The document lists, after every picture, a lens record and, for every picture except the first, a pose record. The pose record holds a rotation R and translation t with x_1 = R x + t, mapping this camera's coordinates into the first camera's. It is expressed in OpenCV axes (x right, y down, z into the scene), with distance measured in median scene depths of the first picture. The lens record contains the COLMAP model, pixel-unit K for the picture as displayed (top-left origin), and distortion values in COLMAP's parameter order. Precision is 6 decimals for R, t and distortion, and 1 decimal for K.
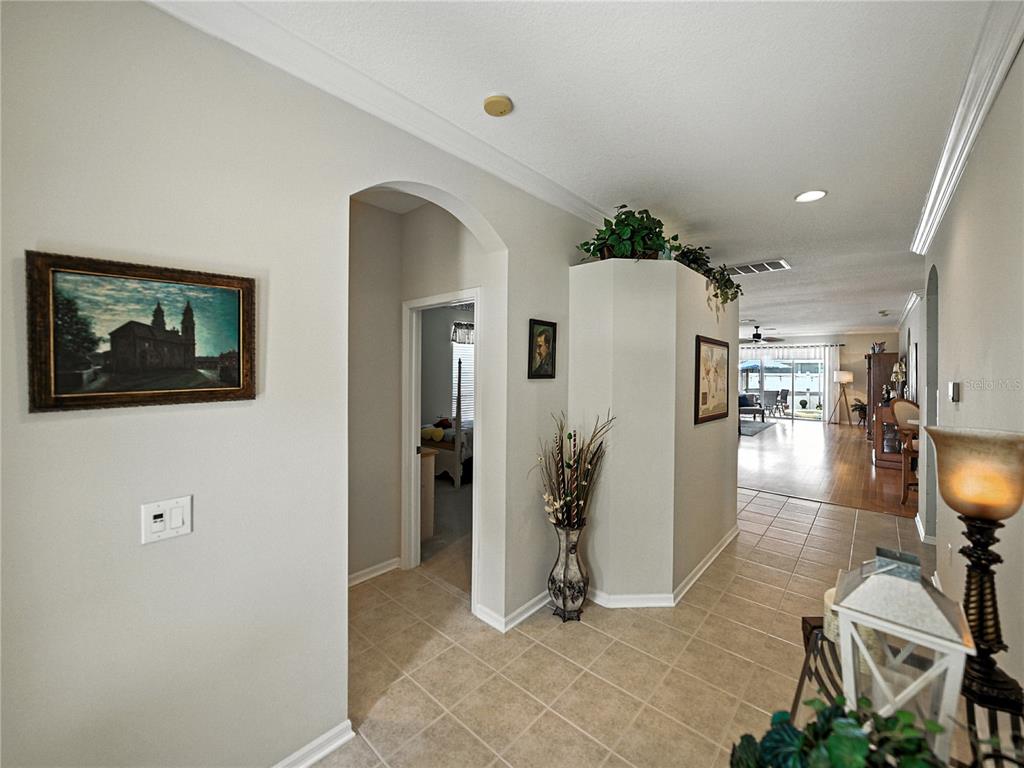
lens RADIAL K [[407.6, 0, 512.0], [0, 407.6, 384.0], [0, 0, 1]] dist [0.000624, 0.000078]
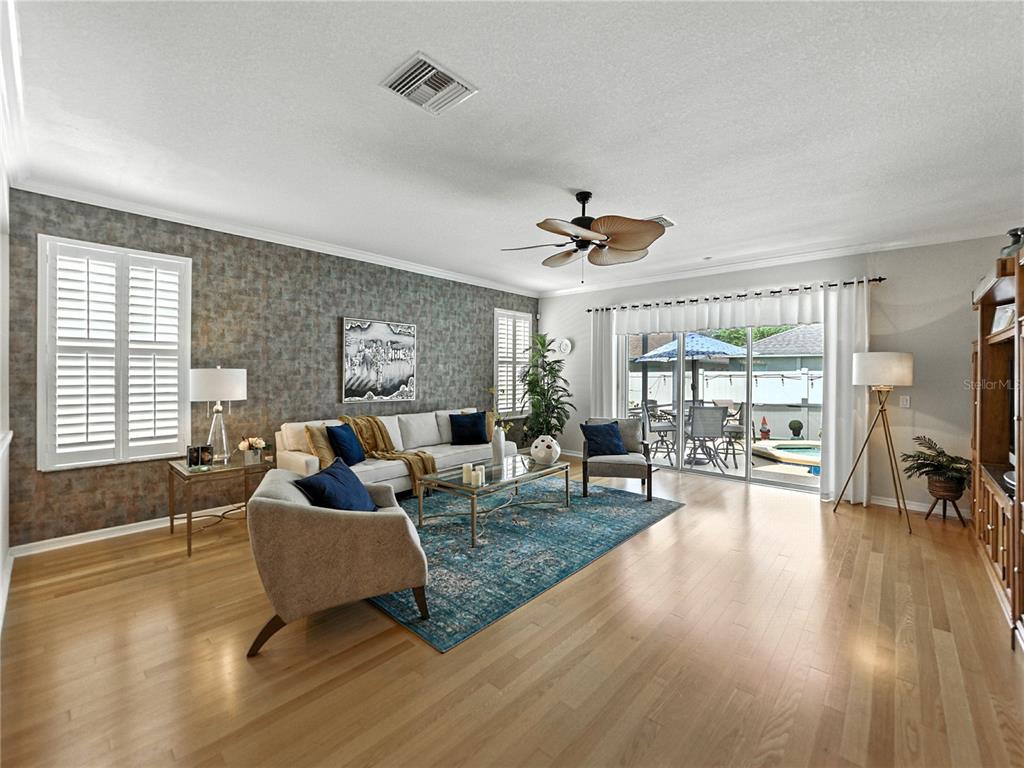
lens RADIAL K [[407.6, 0, 512.0], [0, 407.6, 384.0], [0, 0, 1]] dist [0.000624, 0.000078]
pose [[0.999522, 0.007126, -0.030084, 0.516668], [-0.007364, 0.999942, -0.007815, -0.001456], [0.030026, 0.008033, 0.999517, 0.652179]]
